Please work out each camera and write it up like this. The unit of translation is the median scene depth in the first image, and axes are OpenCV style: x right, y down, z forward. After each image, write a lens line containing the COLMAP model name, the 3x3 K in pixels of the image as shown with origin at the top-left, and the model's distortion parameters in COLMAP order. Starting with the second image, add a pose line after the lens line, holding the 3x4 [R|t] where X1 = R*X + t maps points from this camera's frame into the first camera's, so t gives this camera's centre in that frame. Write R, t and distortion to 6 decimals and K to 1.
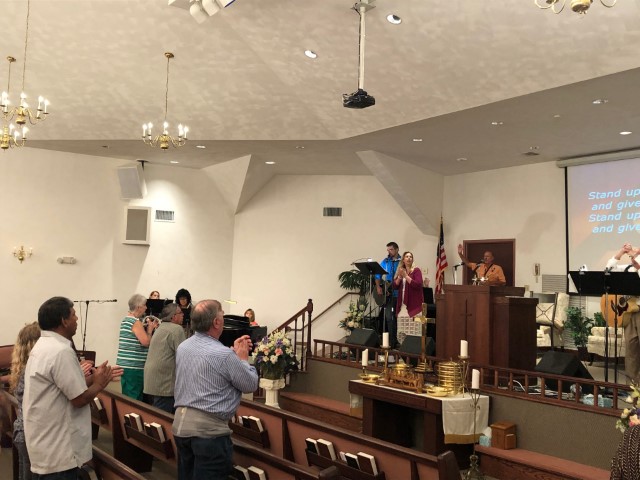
lens RADIAL K [[710.1, 0, 319.3], [0, 710.1, 218.0], [0, 0, 1]] dist [0.051465, 0.003307]
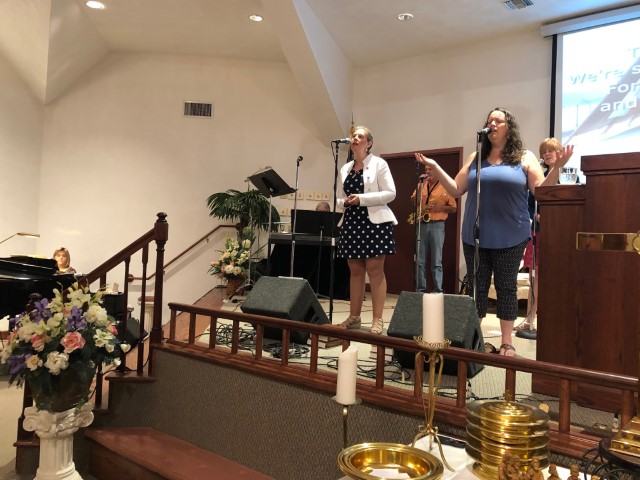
lens RADIAL K [[557.2, 0, 320.7], [0, 557.2, 225.0], [0, 0, 1]] dist [0.040019, -0.003411]
pose [[0.966857, 0.009166, 0.255153, -0.004972], [-0.026297, 0.997616, 0.063810, 0.085509], [-0.253960, -0.068405, 0.964793, 0.564600]]
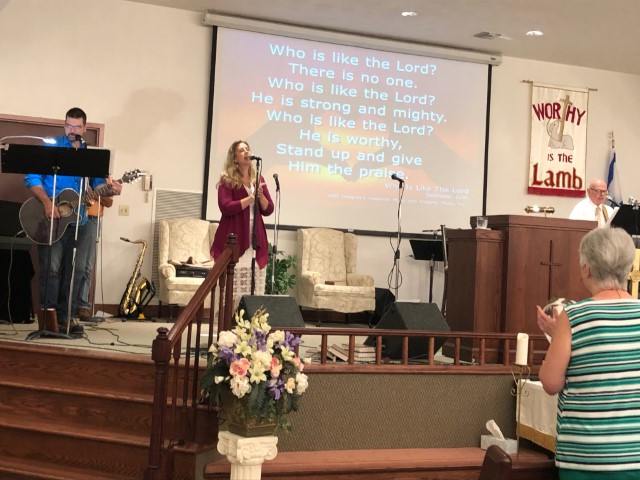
lens RADIAL K [[951.1, 0, 320.0], [0, 951.1, 240.0], [0, 0, 1]] dist [-0.001189, 0.012909]
pose [[0.236305, -0.007030, 0.971653, -0.497145], [-0.130653, 0.990663, 0.038942, 0.077973], [-0.962855, -0.136151, 0.233180, 0.731852]]
